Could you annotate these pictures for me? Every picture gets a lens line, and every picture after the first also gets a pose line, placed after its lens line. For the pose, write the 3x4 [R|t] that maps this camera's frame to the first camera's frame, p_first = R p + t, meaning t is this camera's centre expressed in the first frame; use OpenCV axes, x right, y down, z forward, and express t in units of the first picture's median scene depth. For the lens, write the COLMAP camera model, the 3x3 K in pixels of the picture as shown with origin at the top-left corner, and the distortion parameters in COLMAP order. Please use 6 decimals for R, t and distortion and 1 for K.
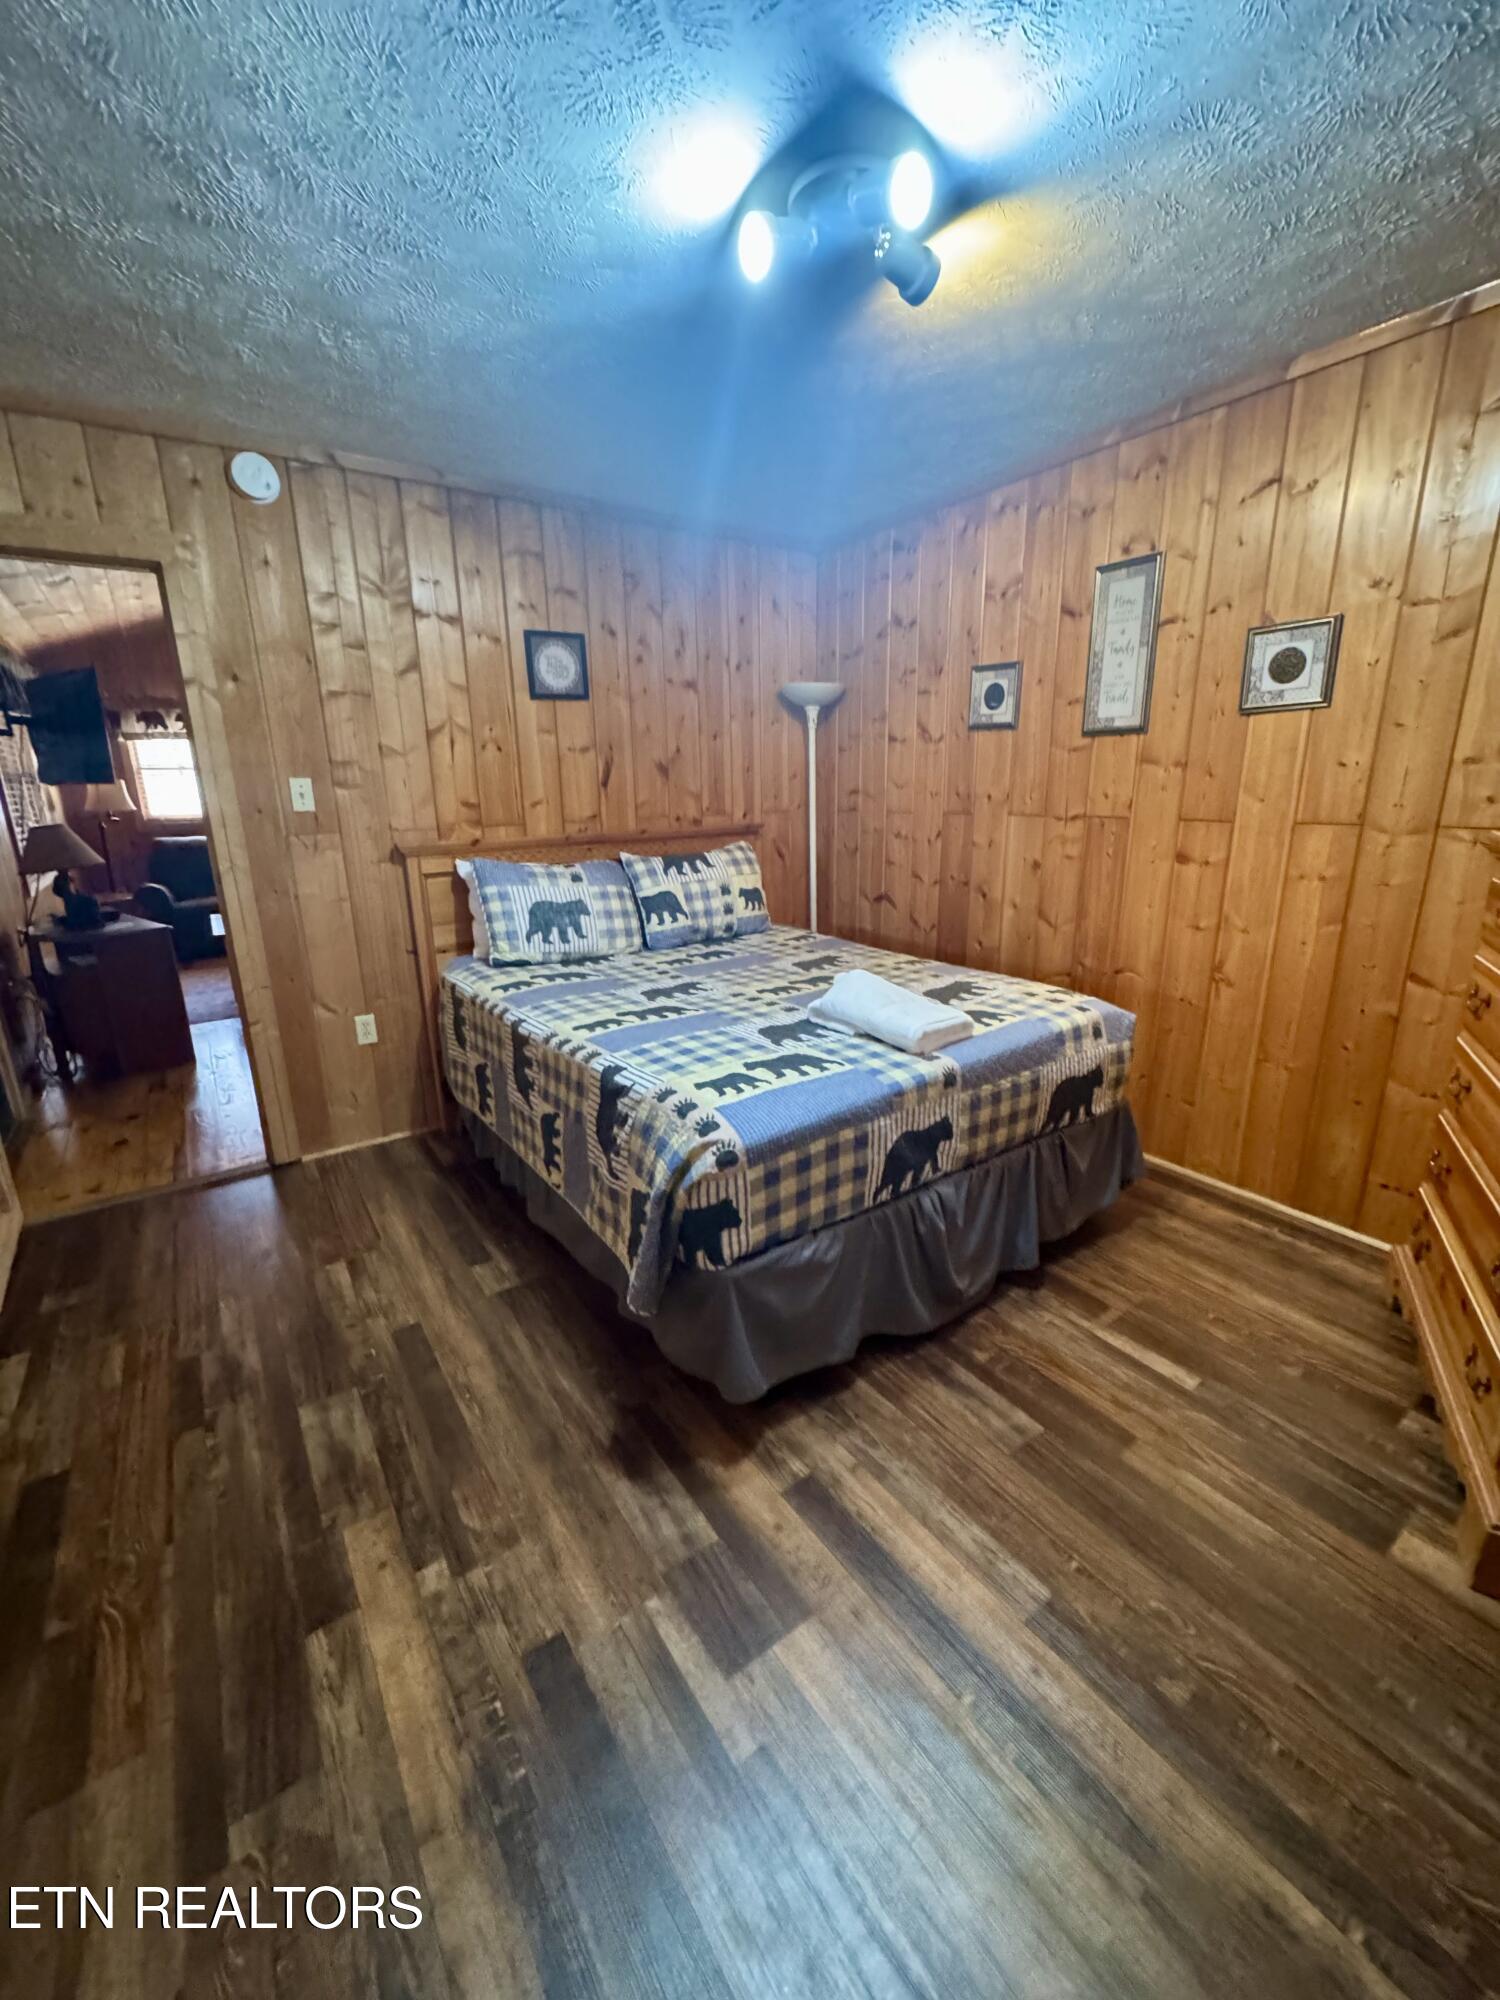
lens RADIAL K [[801.7, 0, 746.1], [0, 801.7, 996.8], [0, 0, 1]] dist [-0.004857, 0.000814]
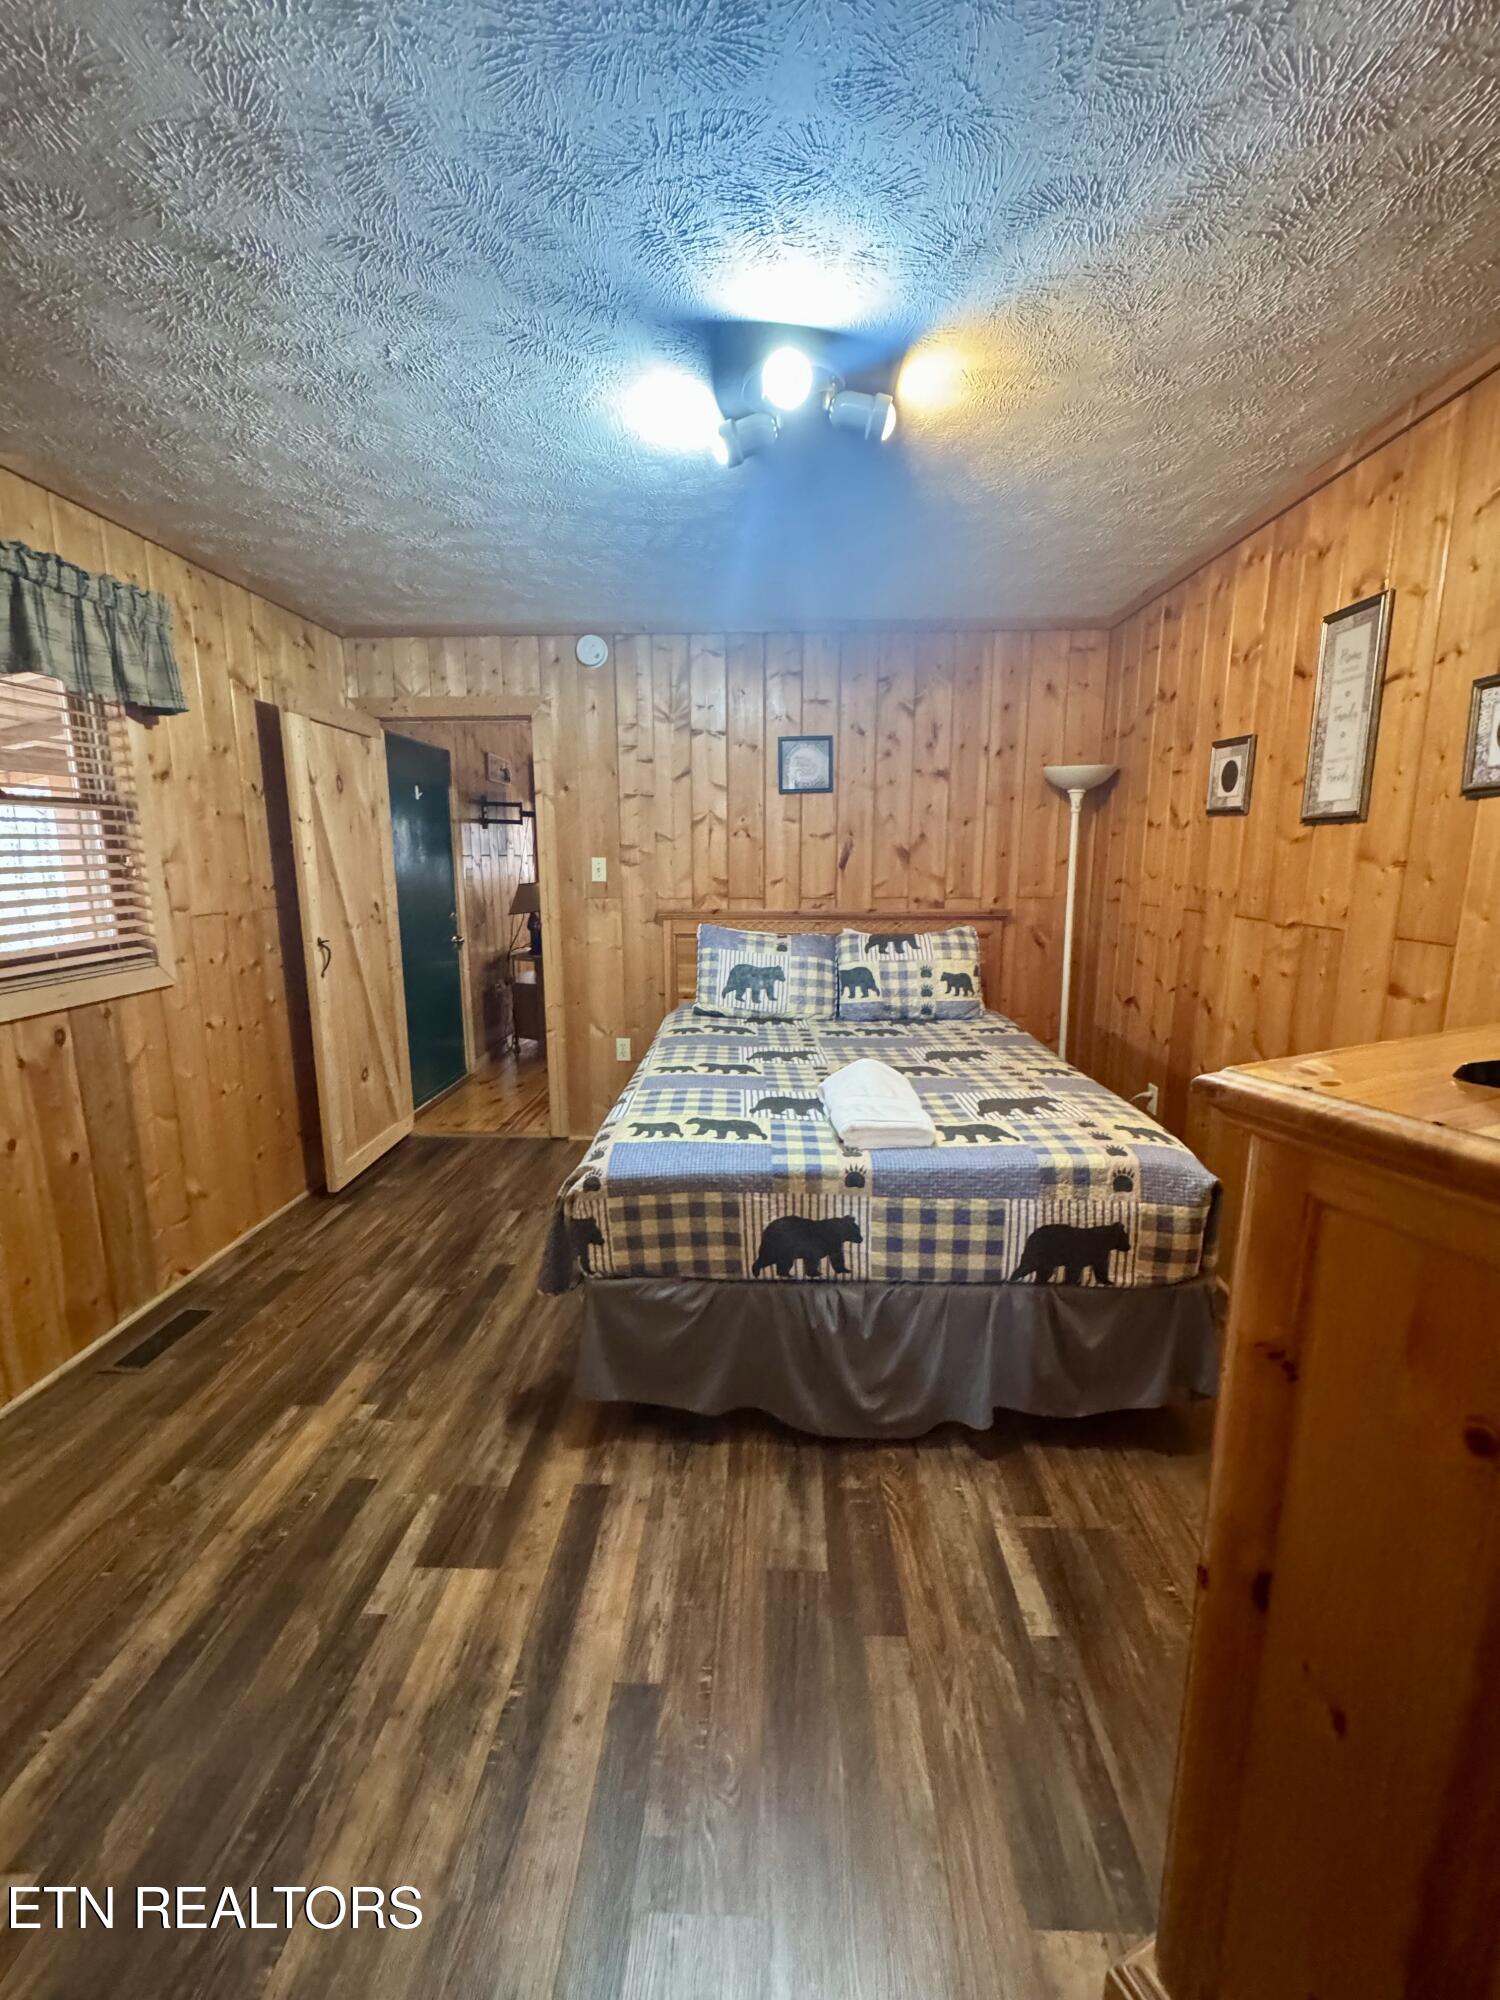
lens RADIAL K [[801.7, 0, 748.4], [0, 801.7, 995.3], [0, 0, 1]] dist [-0.004857, 0.000814]
pose [[0.800308, 0.120345, -0.587388, 0.505858], [-0.169545, 0.985090, -0.029177, -0.048582], [0.575119, 0.122939, 0.808779, 0.077611]]
